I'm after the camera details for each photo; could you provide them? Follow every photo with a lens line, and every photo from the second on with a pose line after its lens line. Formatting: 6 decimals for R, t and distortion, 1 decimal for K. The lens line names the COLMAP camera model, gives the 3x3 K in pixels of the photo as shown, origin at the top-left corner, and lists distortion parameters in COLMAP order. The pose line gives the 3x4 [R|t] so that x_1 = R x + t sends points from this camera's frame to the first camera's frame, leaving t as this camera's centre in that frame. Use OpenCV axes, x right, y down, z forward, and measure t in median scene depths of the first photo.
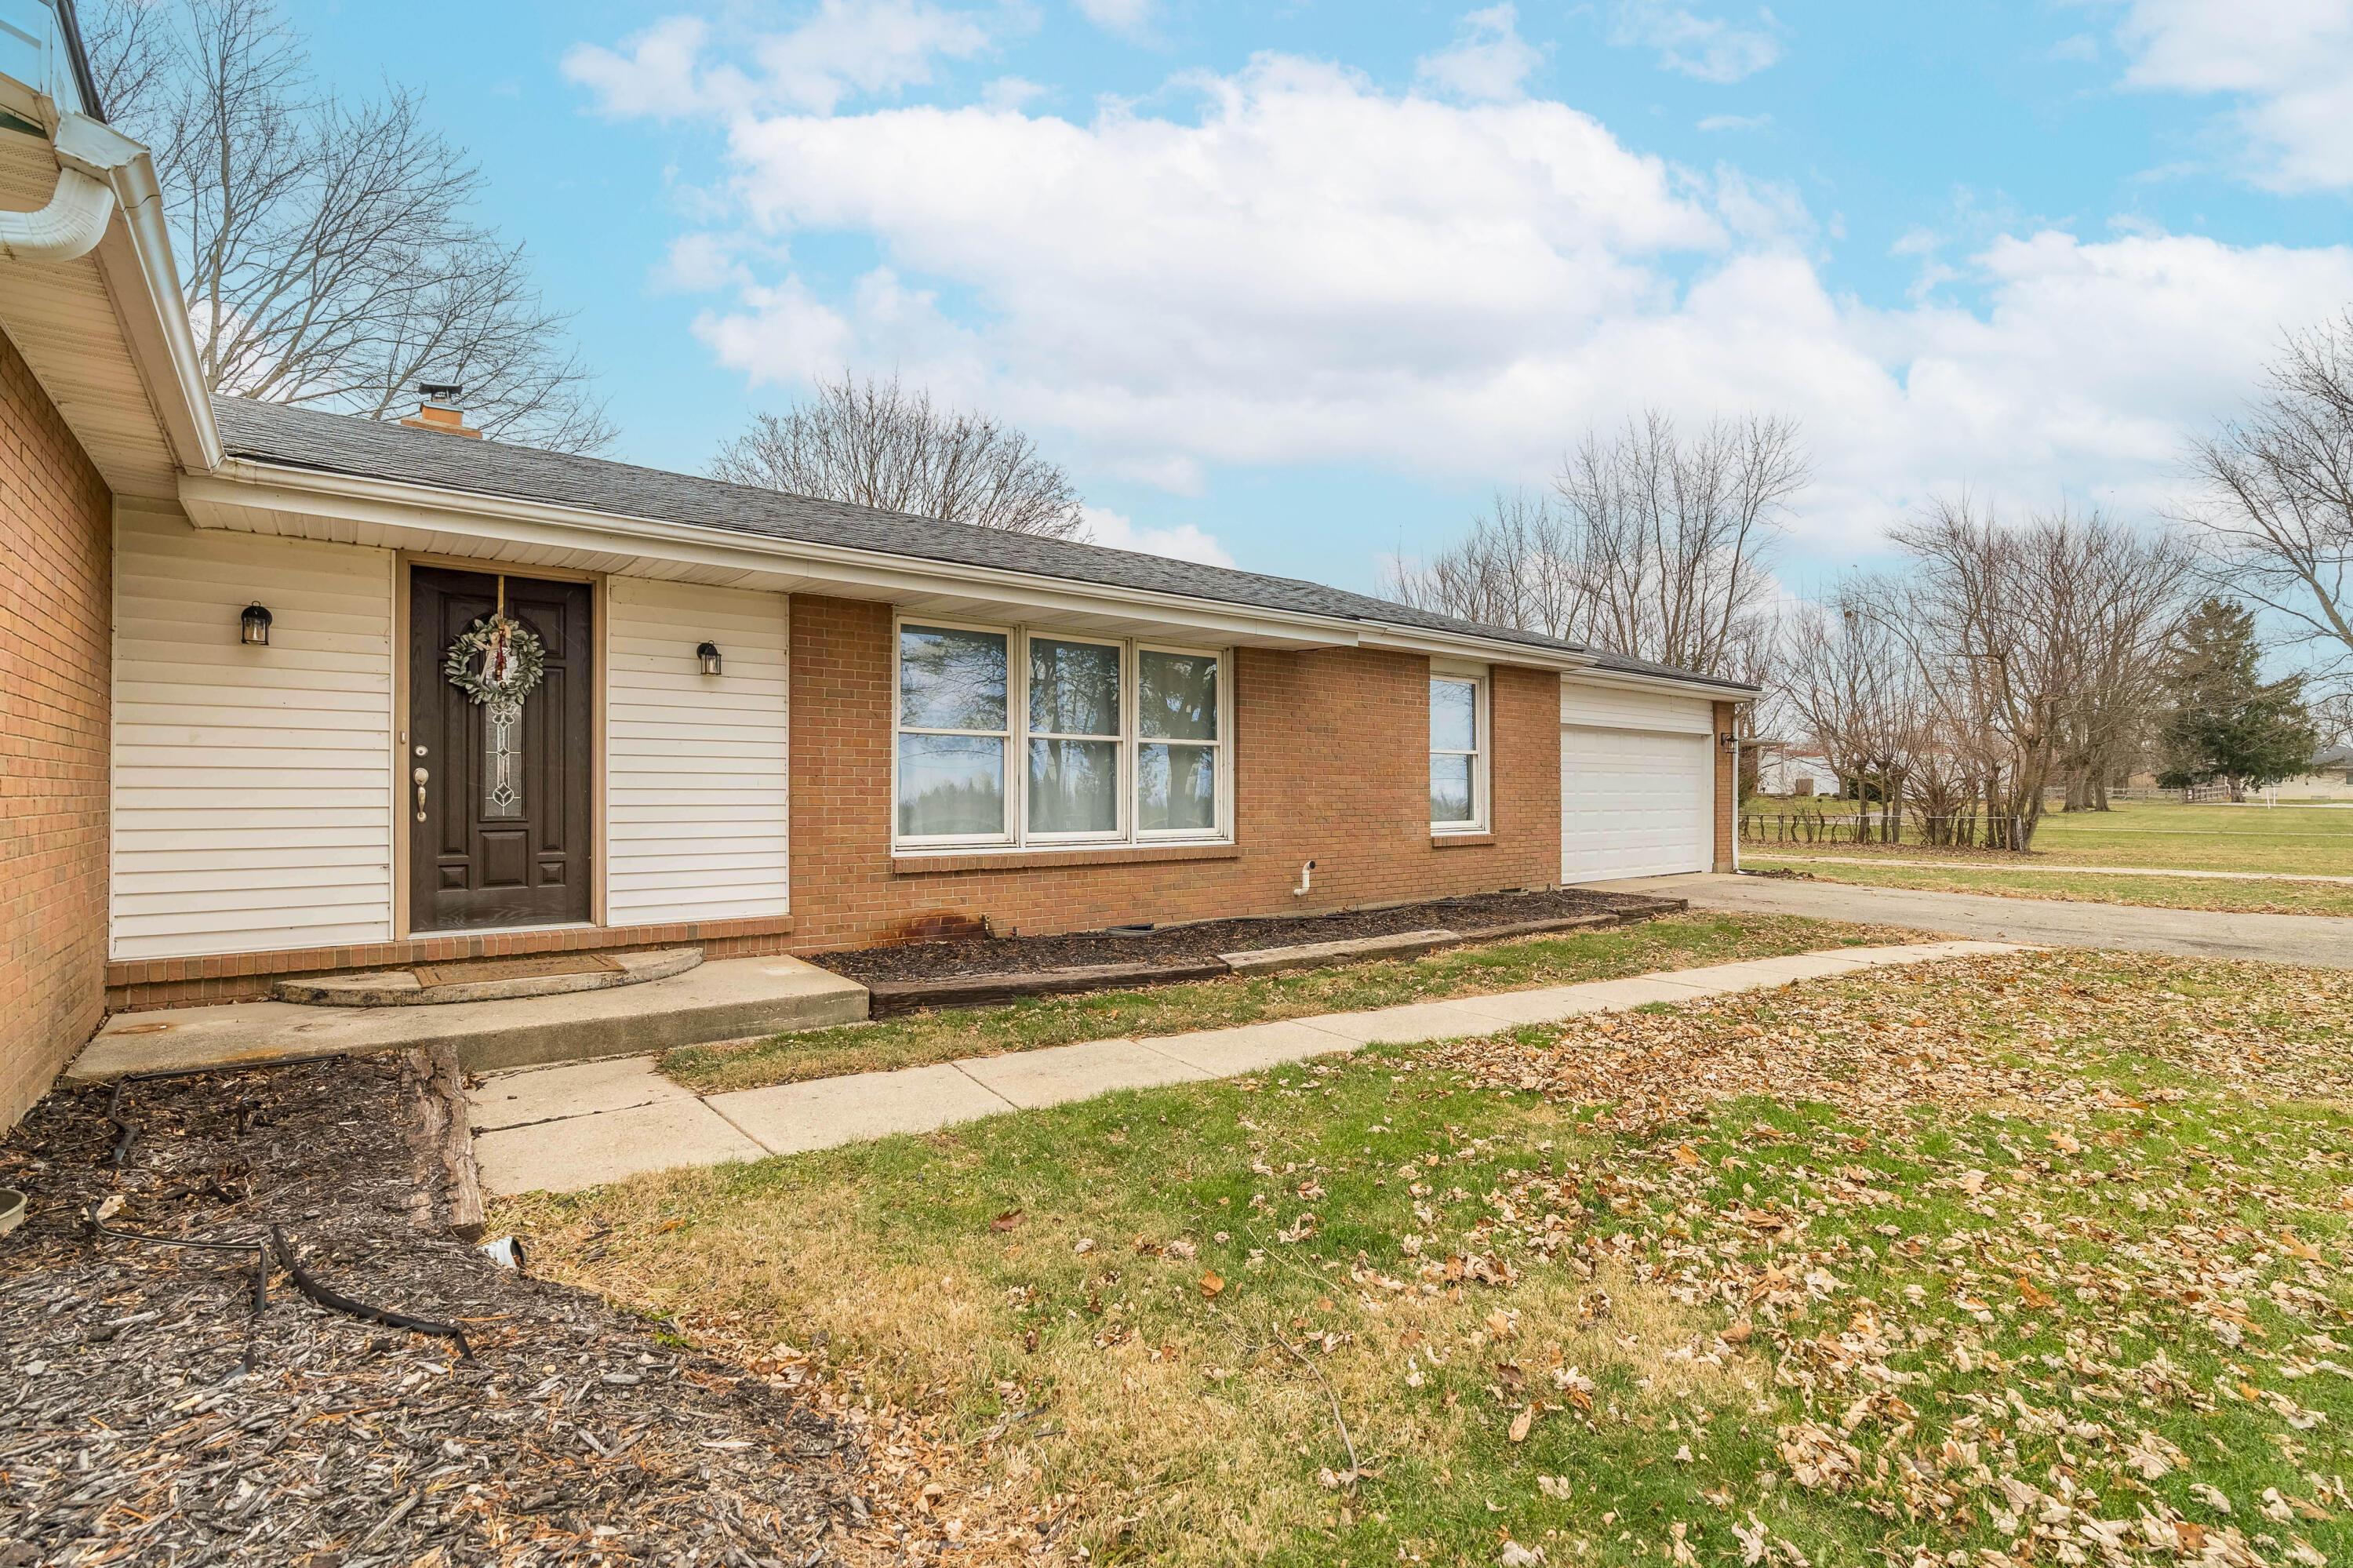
lens RADIAL K [[1071.6, 0, 1162.1], [0, 1071.6, 788.8], [0, 0, 1]] dist [-0.017510, -0.000177]
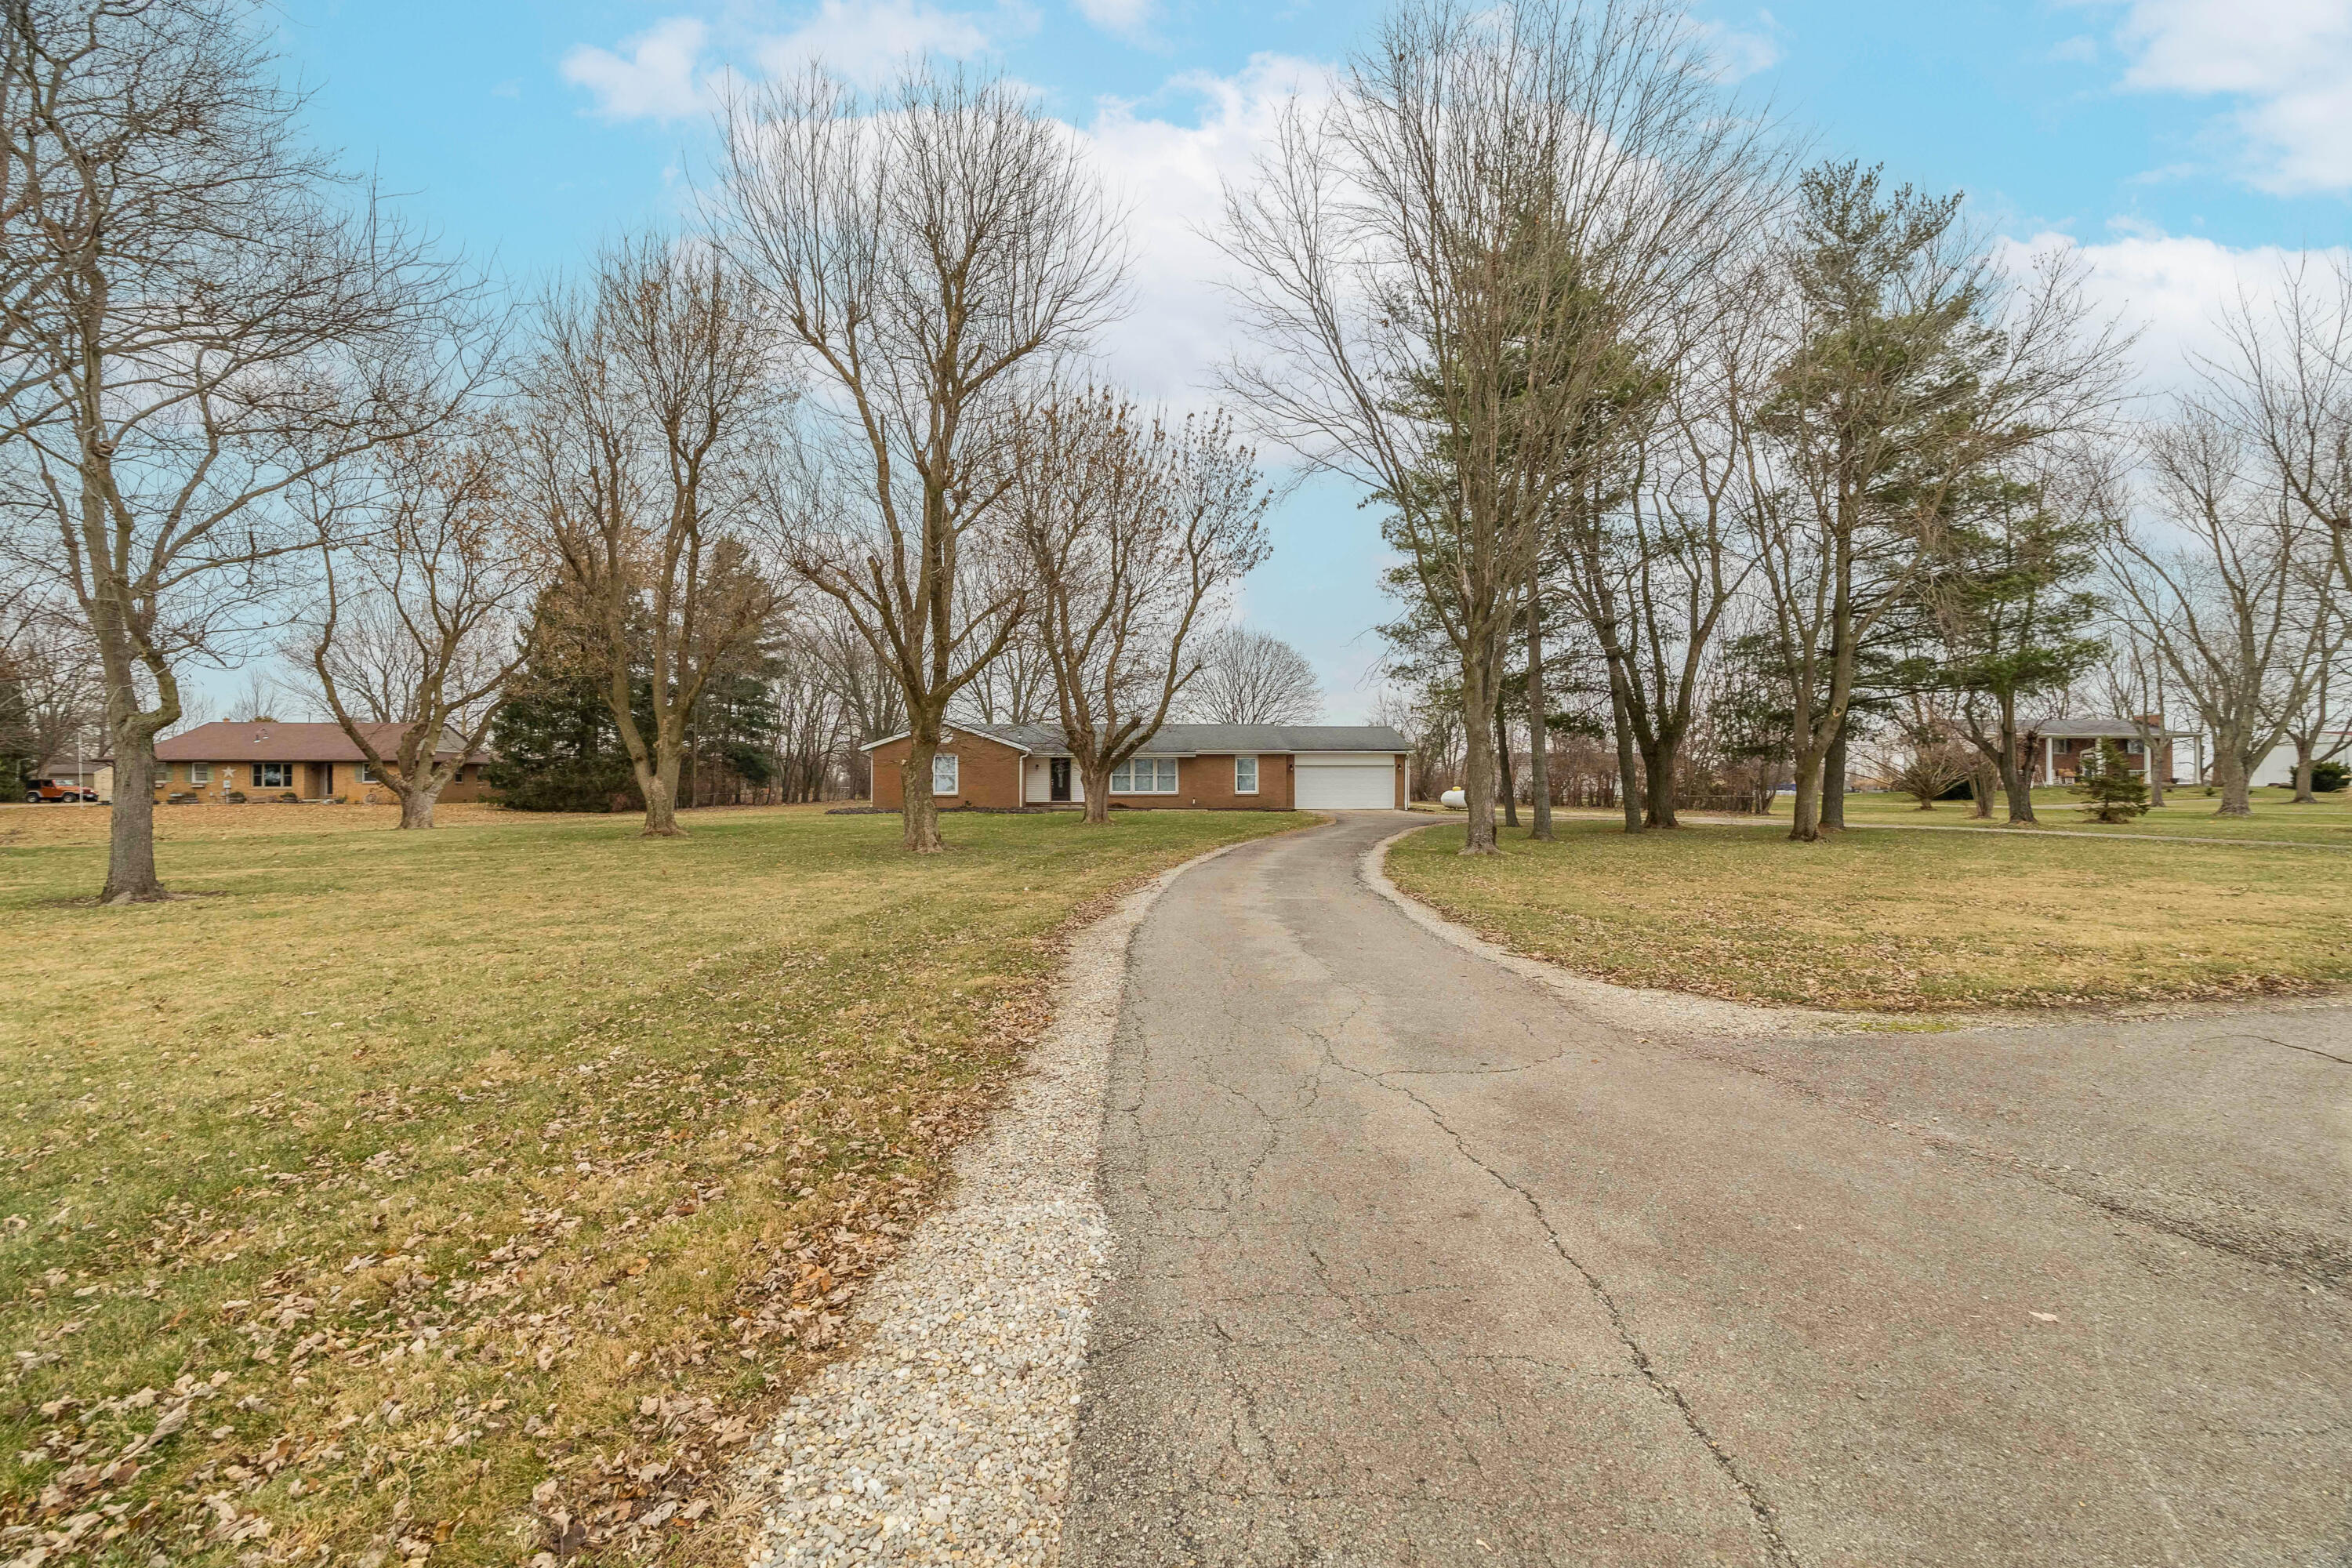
lens RADIAL K [[1071.1, 0, 1172.5], [0, 1071.1, 781.5], [0, 0, 1]] dist [-0.017510, -0.000177]
pose [[0.815958, 0.004282, -0.578095, 3.658719], [0.003765, 0.999912, 0.012721, -0.094109], [0.578099, -0.012556, 0.815870, -3.948070]]
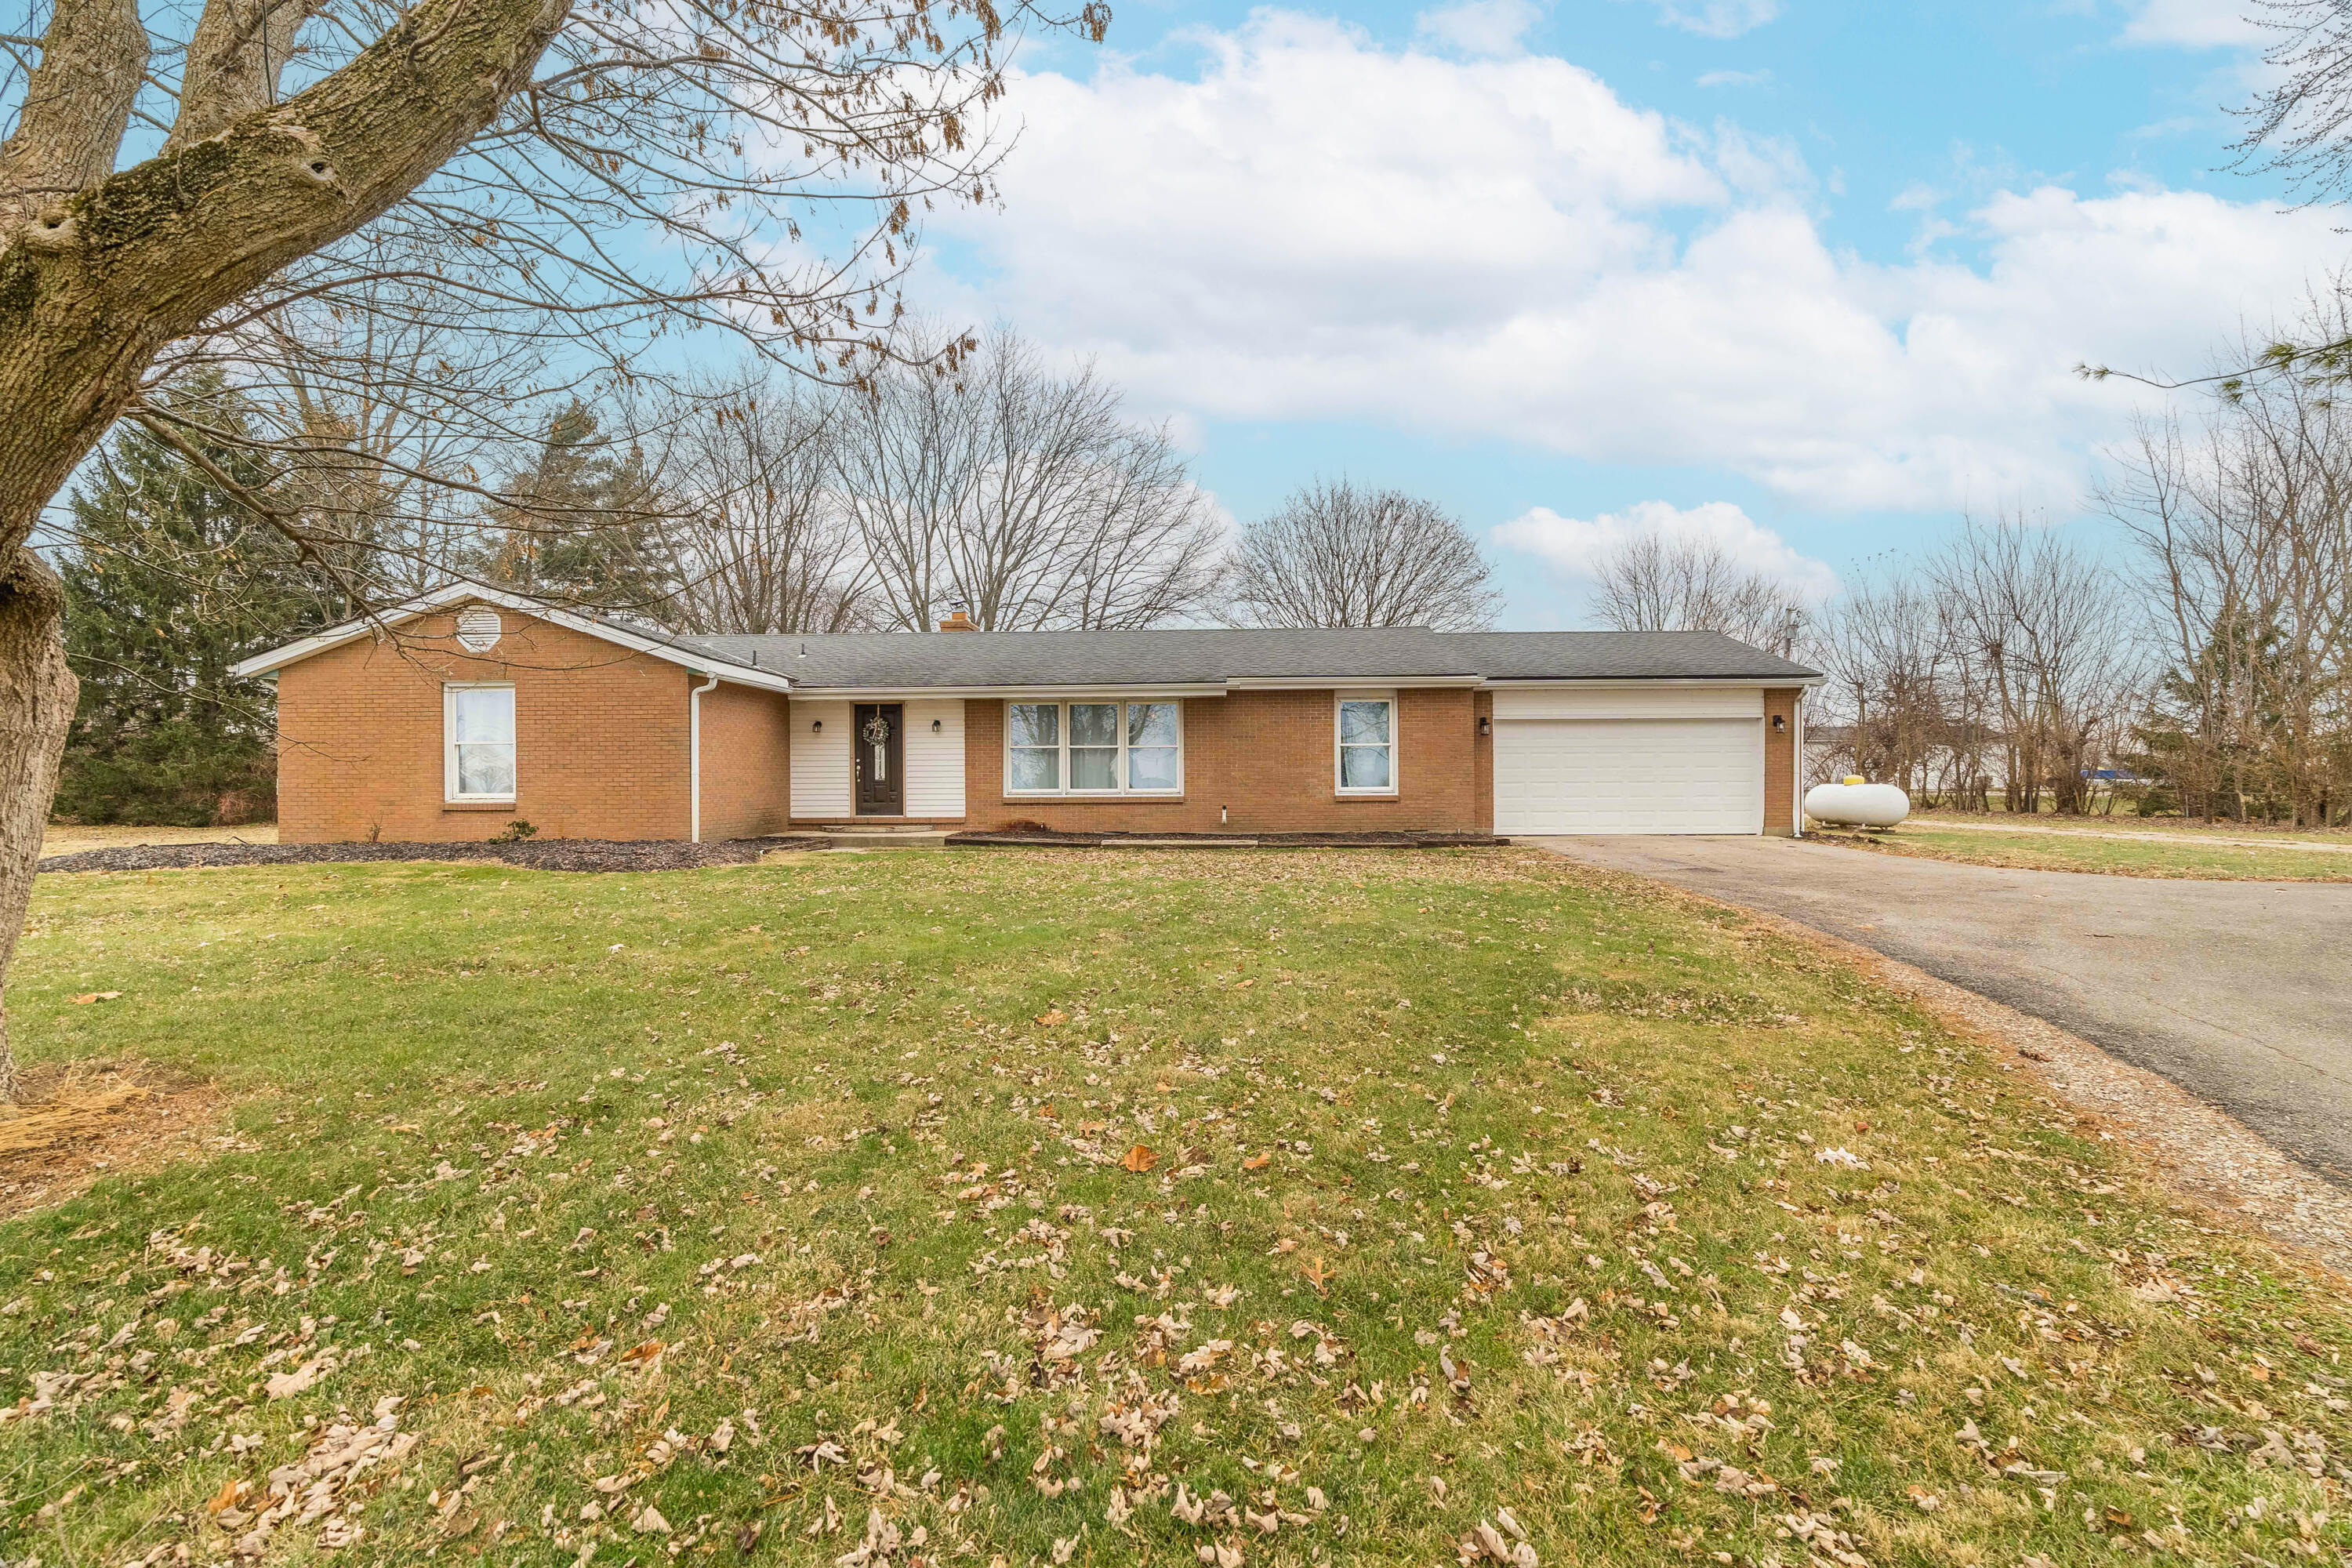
lens RADIAL K [[998.5, 0, 1187.4], [0, 998.5, 777.6], [0, 0, 1]] dist [-0.001117, 0.000004]
pose [[0.759527, 0.004090, -0.650463, 1.517791], [0.009157, 0.999814, 0.016978, -0.018585], [0.650412, -0.018851, 0.759348, -0.502580]]
